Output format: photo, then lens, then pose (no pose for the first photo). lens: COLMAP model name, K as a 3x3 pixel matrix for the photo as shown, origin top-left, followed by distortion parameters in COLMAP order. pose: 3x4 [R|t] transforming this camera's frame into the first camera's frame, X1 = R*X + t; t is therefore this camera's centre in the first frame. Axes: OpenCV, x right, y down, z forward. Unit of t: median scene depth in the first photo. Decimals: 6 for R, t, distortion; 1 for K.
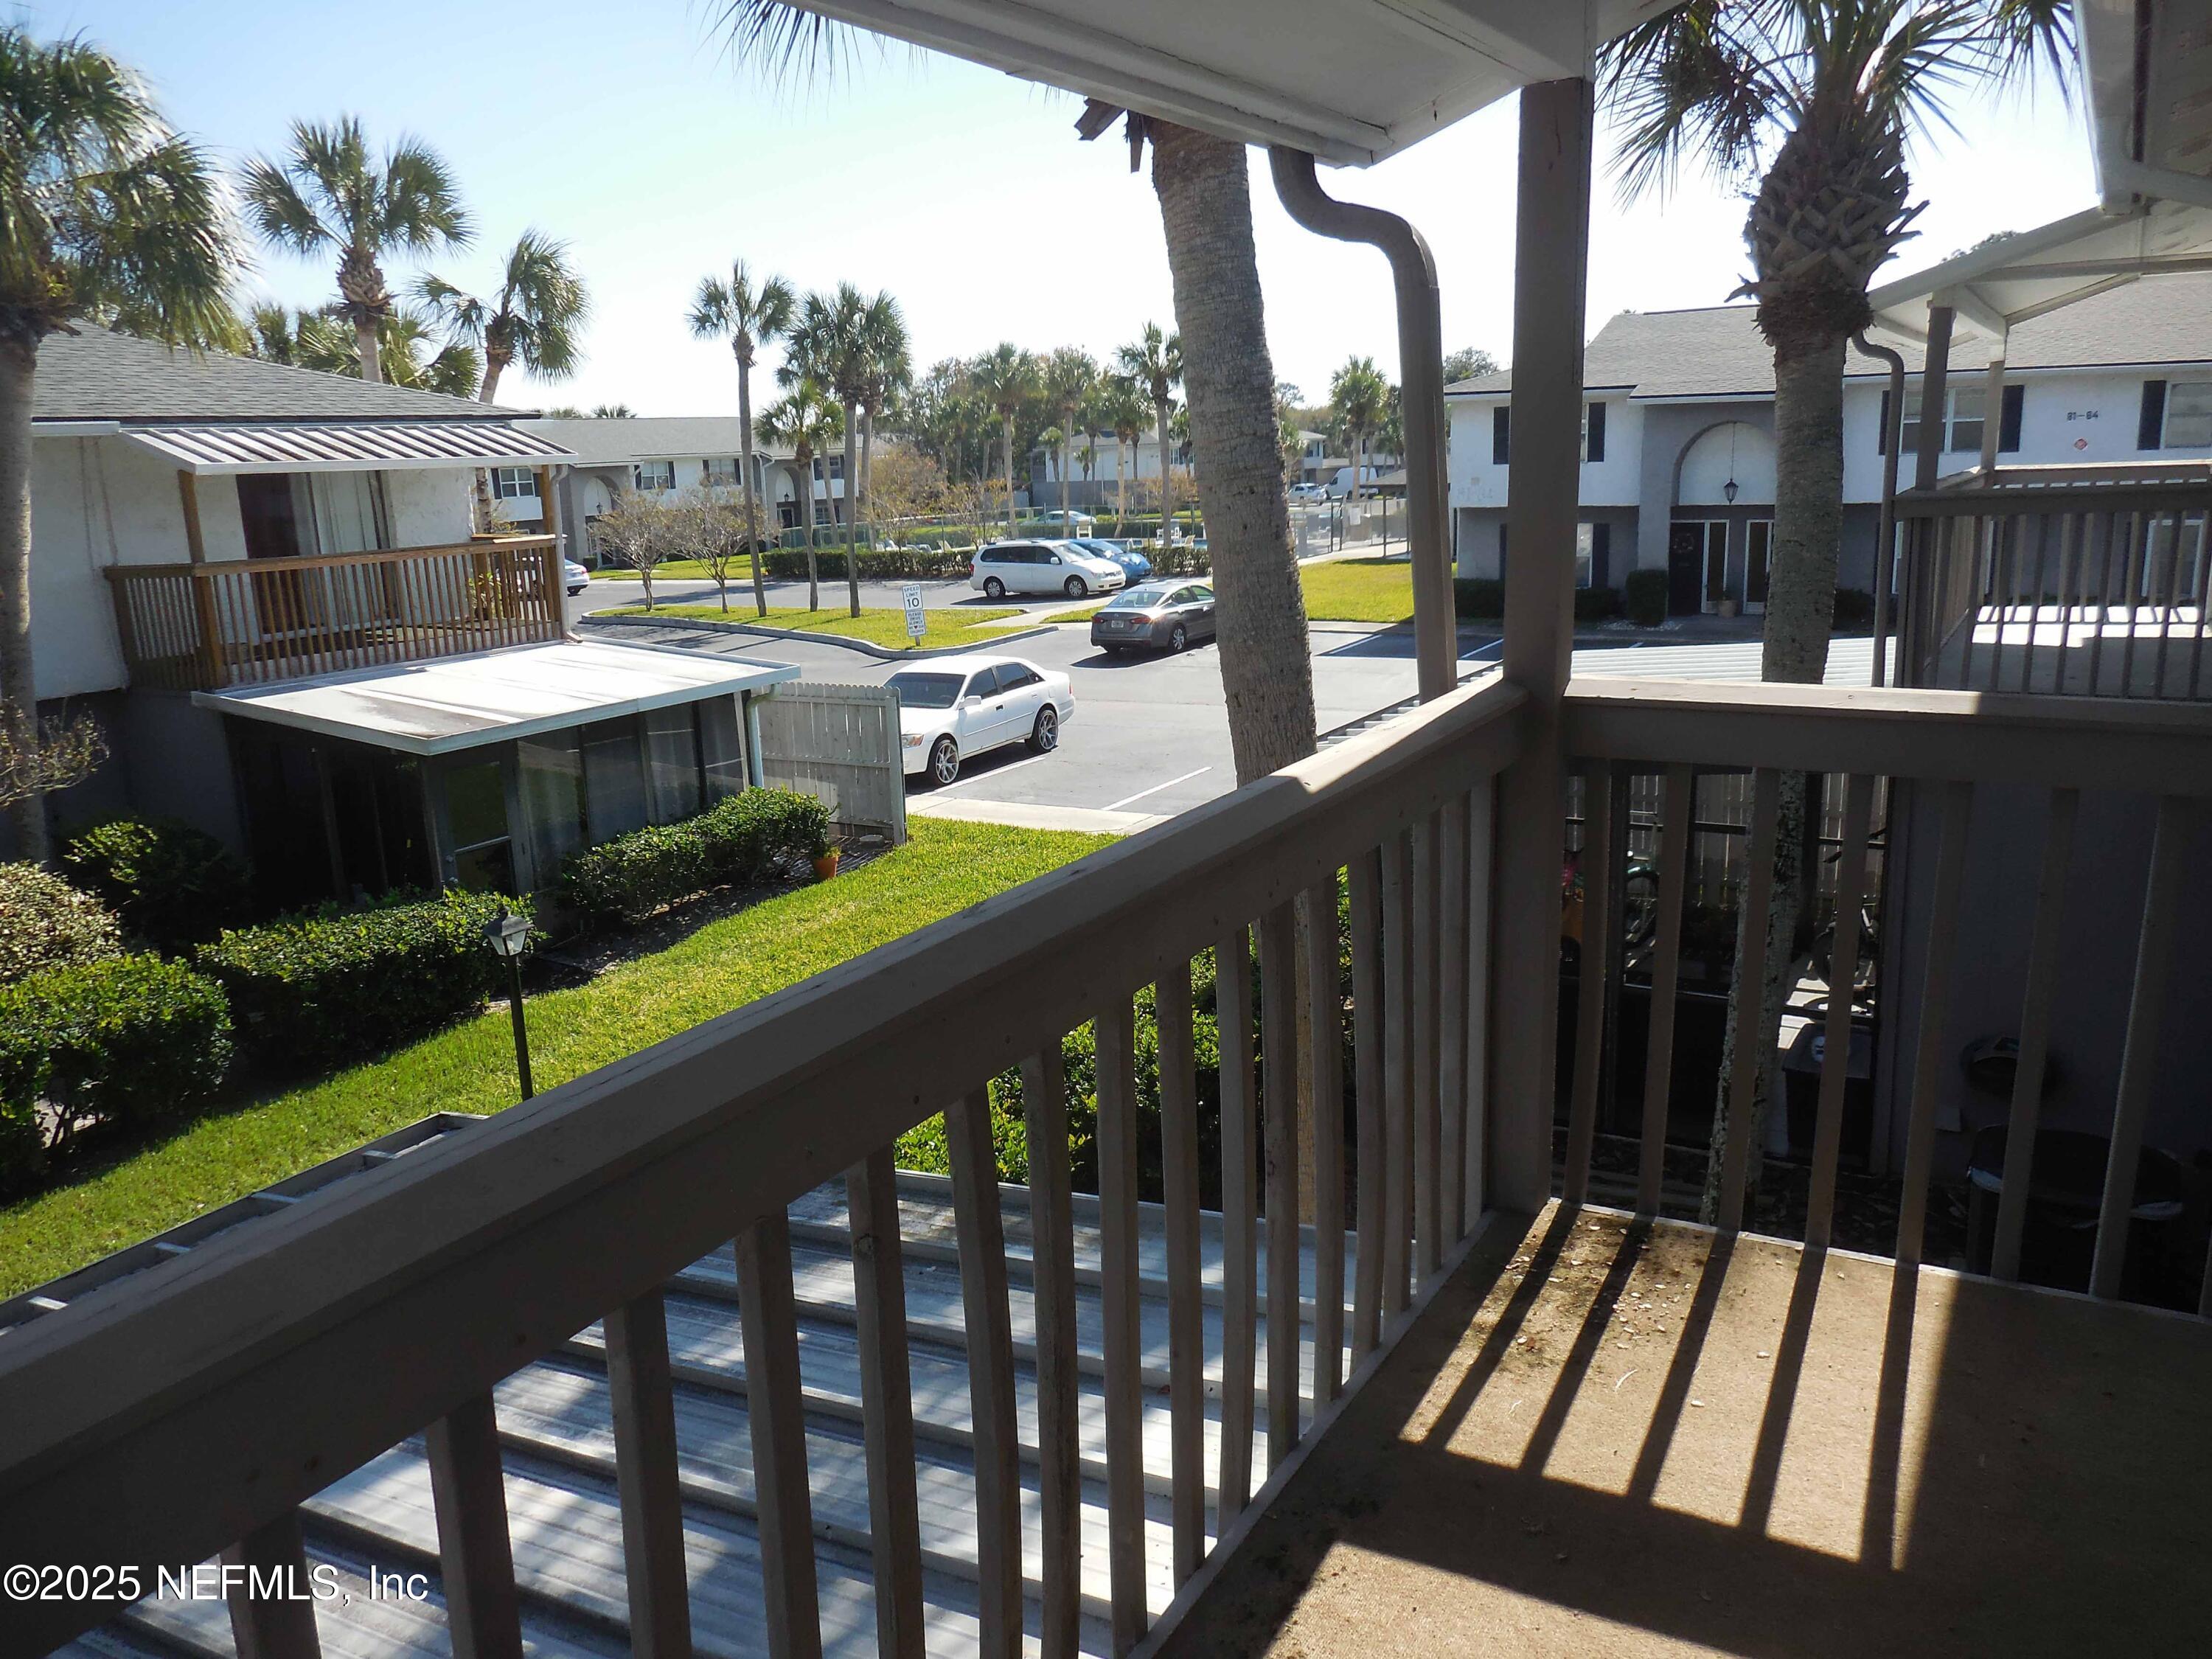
lens RADIAL K [[1694.2, 0, 1101.1], [0, 1694.2, 829.0], [0, 0, 1]] dist [0.030126, 0.006962]
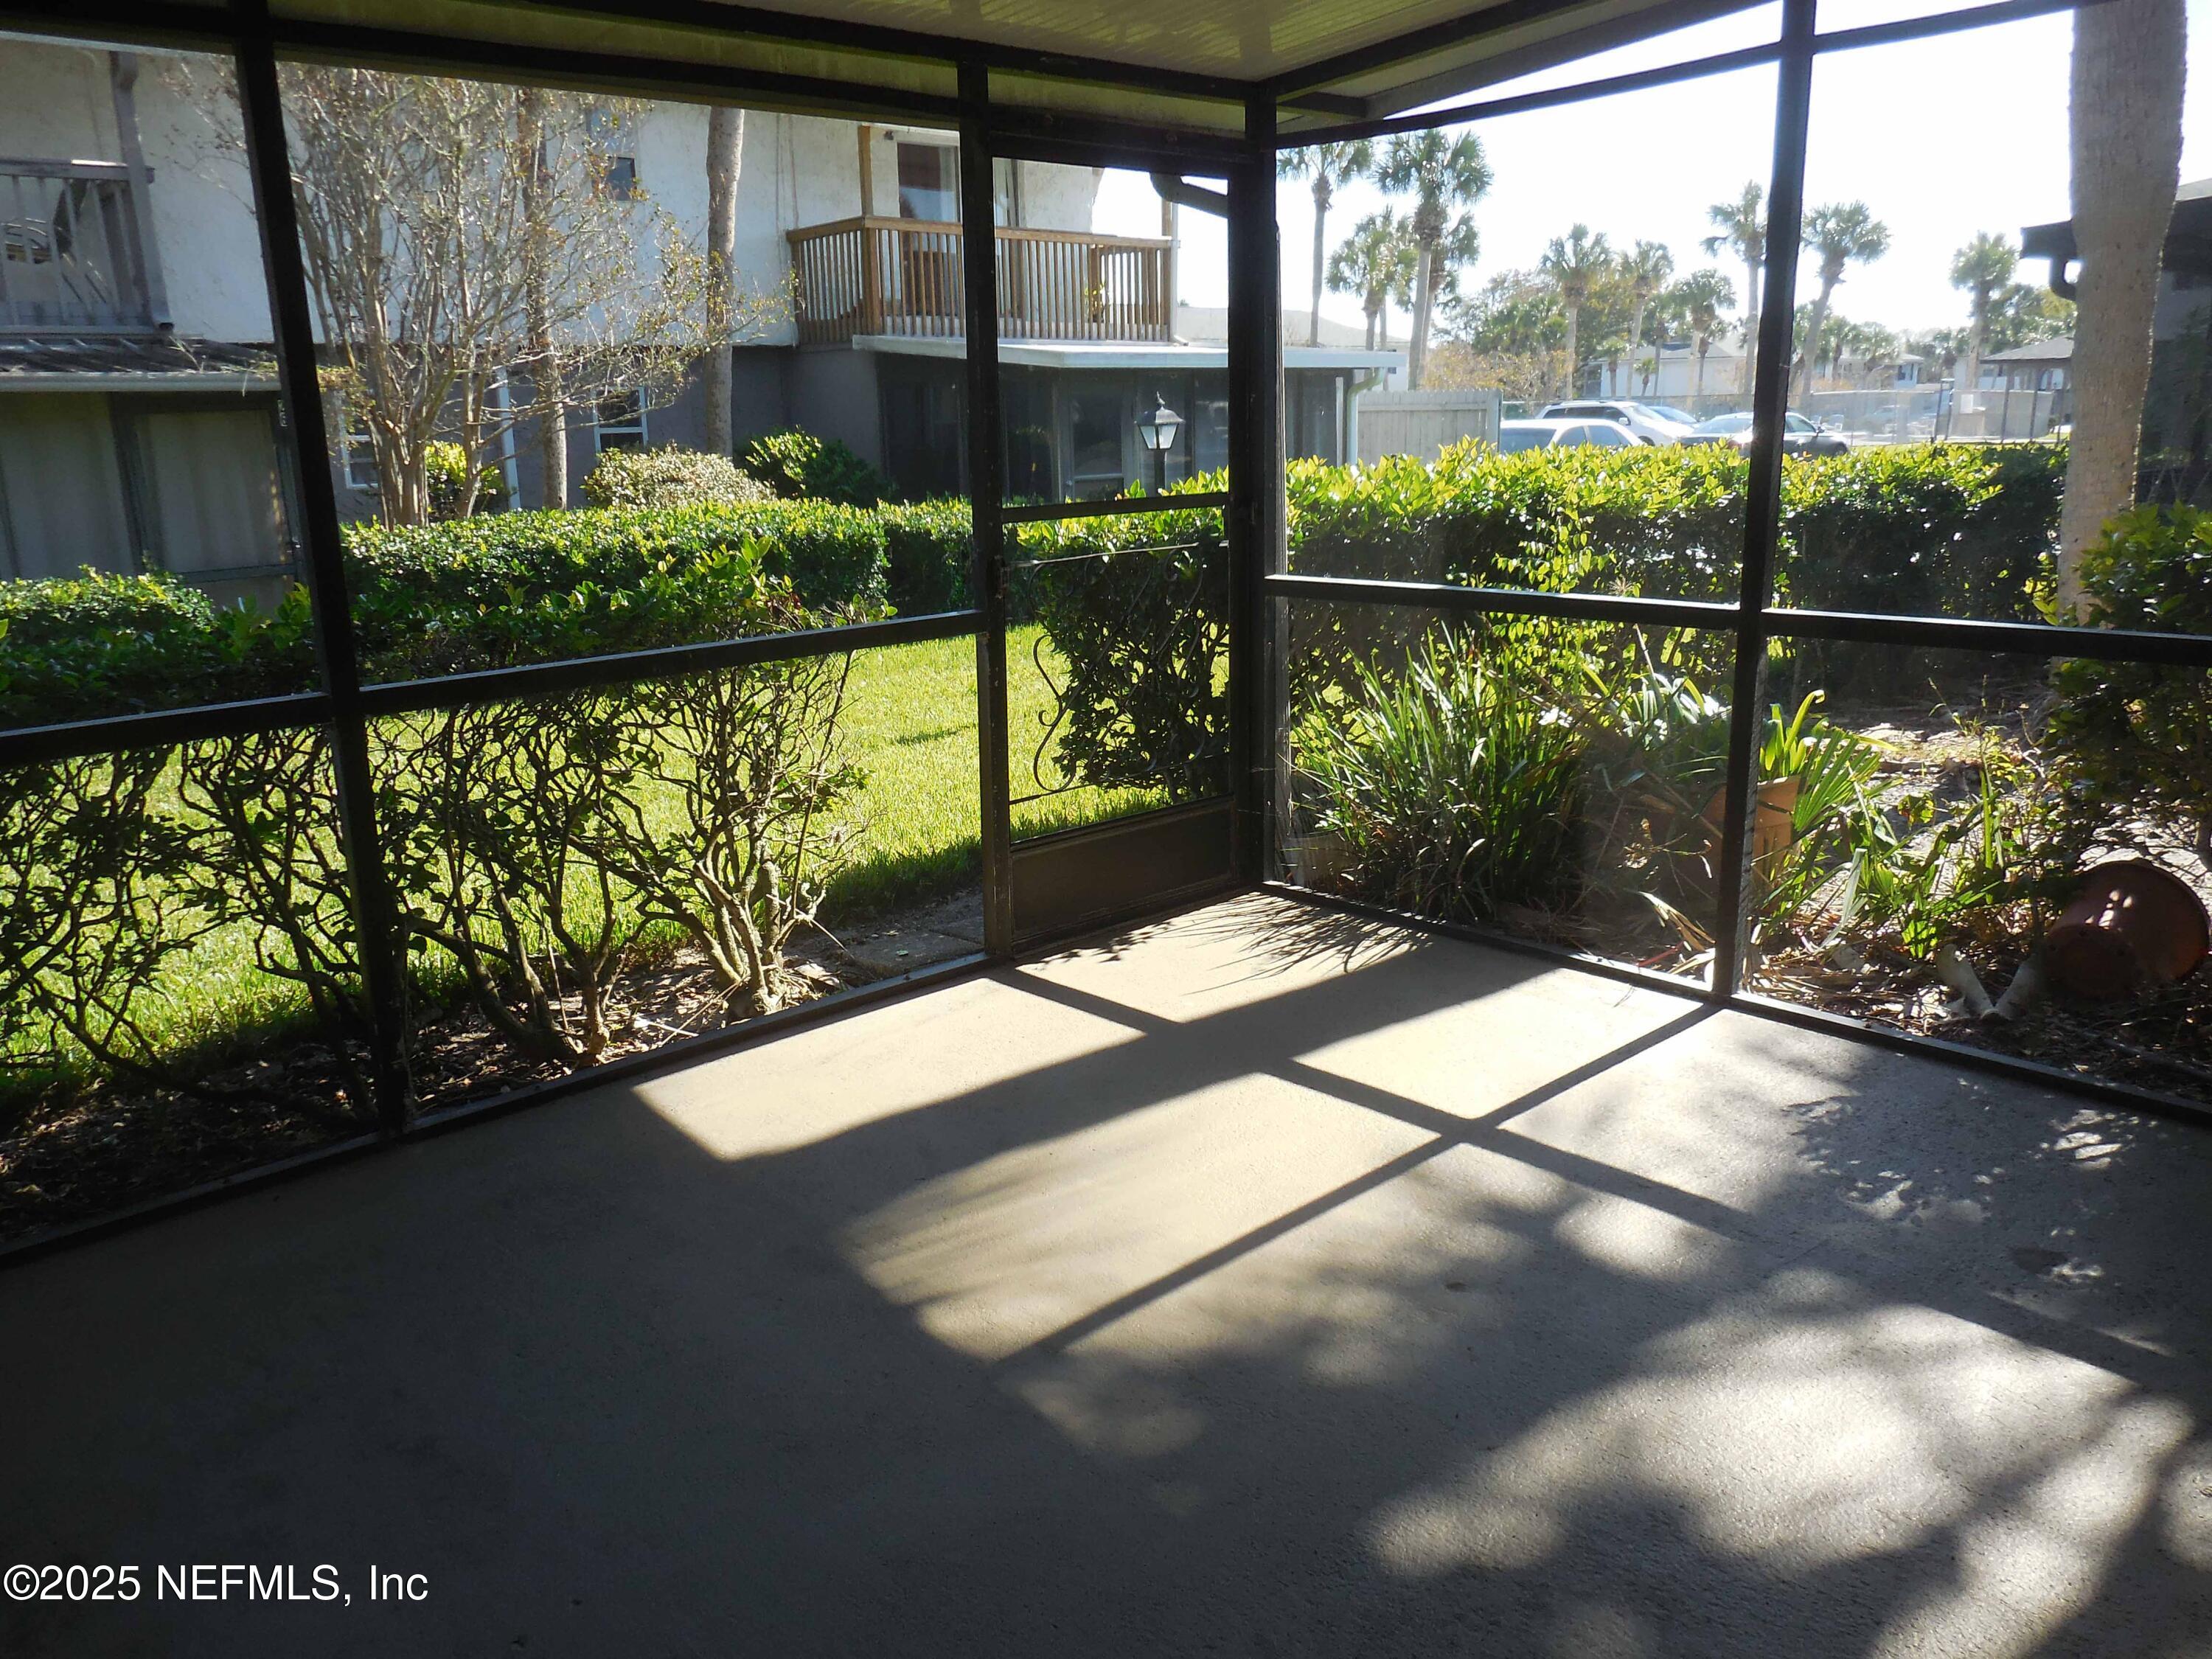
lens RADIAL K [[1694.2, 0, 1110.5], [0, 1694.2, 830.2], [0, 0, 1]] dist [0.030126, 0.006962]
pose [[0.957110, 0.083906, -0.277308, -0.047712], [-0.080290, 0.996473, 0.024390, 0.176148], [0.278376, -0.001079, 0.960471, 0.012423]]
